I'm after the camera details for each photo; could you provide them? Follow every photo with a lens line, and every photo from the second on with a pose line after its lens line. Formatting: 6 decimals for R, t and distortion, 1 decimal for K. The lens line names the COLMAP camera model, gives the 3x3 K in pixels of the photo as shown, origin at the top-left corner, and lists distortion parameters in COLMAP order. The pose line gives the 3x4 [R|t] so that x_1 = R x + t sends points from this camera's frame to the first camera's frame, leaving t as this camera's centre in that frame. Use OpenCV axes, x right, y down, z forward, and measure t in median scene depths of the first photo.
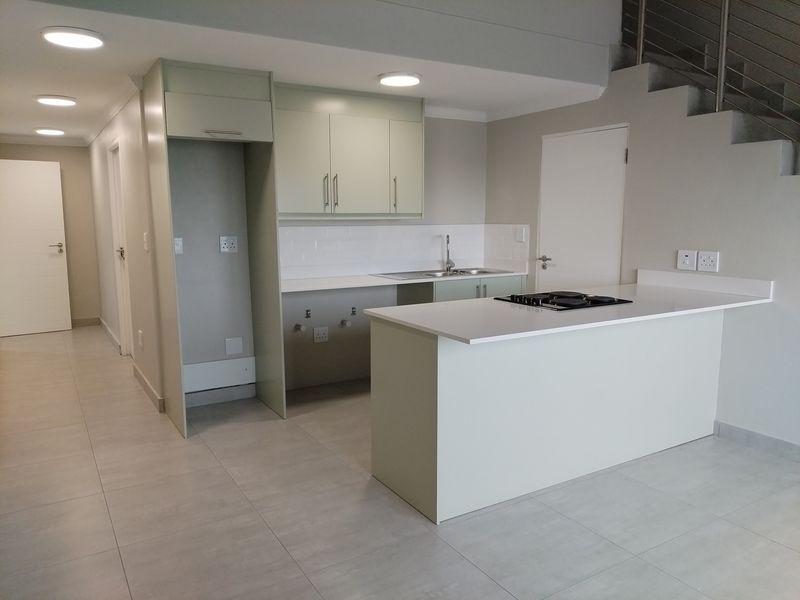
lens RADIAL K [[602.0, 0, 398.6], [0, 602.0, 301.4], [0, 0, 1]] dist [0.006753, -0.004735]
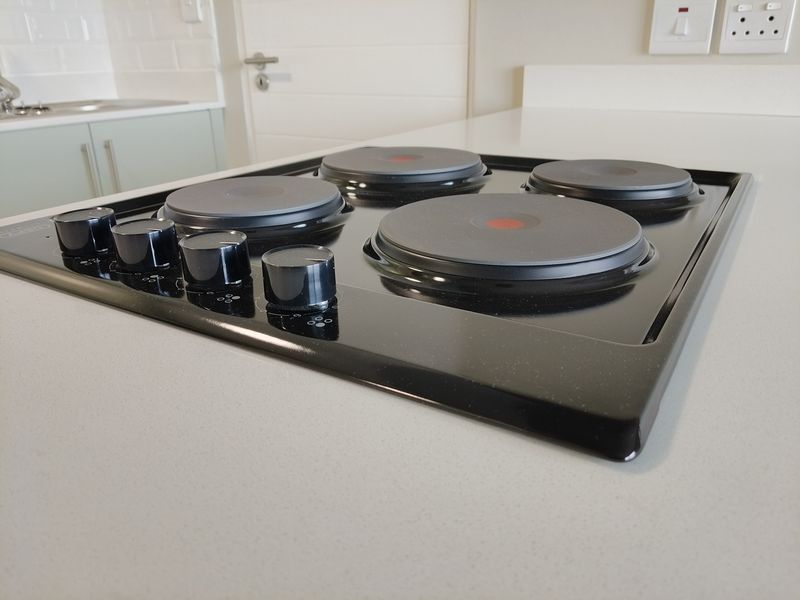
lens RADIAL K [[602.0, 0, 401.6], [0, 602.0, 302.1], [0, 0, 1]] dist [0.006753, -0.004735]
pose [[0.893477, -0.179614, 0.411628, 0.134971], [0.076985, 0.964231, 0.253638, -0.012541], [-0.442461, -0.194930, 0.875346, 0.585884]]
